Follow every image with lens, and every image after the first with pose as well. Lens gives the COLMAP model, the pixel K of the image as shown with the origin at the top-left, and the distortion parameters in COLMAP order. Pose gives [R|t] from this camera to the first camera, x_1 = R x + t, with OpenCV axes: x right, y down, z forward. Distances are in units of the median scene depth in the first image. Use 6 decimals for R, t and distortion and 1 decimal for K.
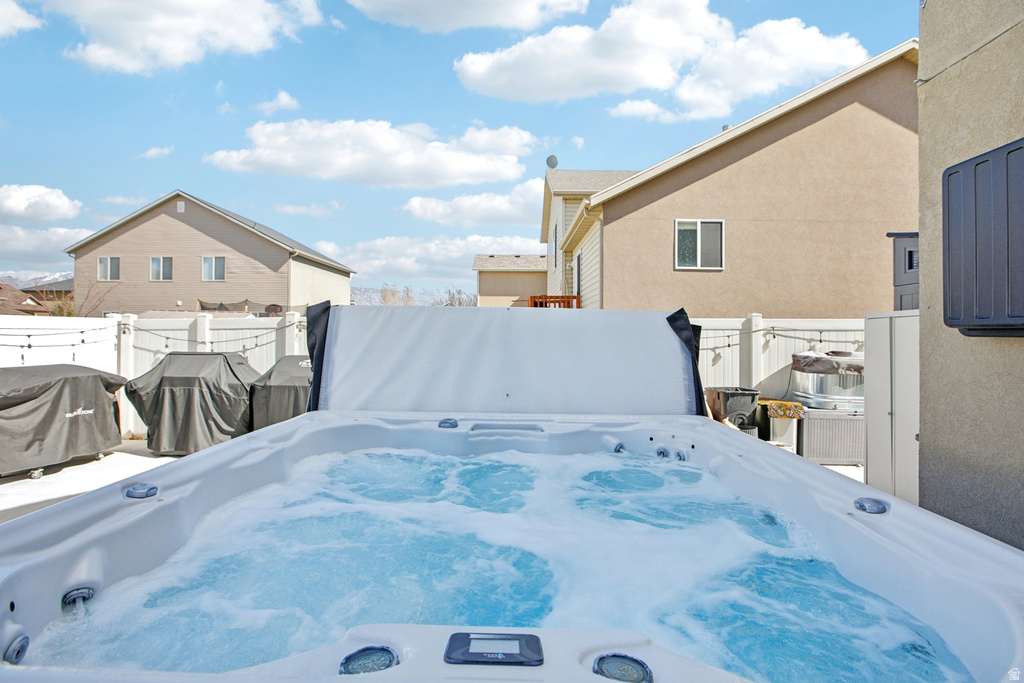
lens RADIAL K [[490.4, 0, 509.4], [0, 490.4, 334.1], [0, 0, 1]] dist [-0.058909, 0.022830]
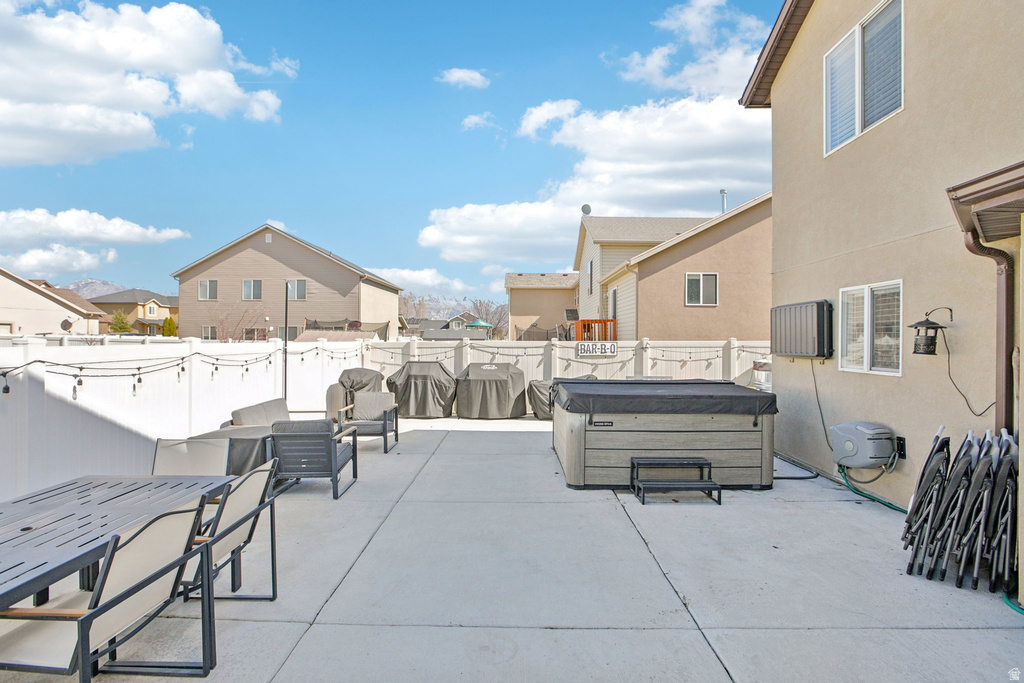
lens RADIAL K [[485.9, 0, 512.0], [0, 485.9, 341.5], [0, 0, 1]] dist [-0.057214, 0.021854]
pose [[0.999980, -0.002958, -0.005635, -0.199000], [0.002972, 0.999993, 0.002447, -0.025260], [0.005628, -0.002464, 0.999981, -0.524174]]
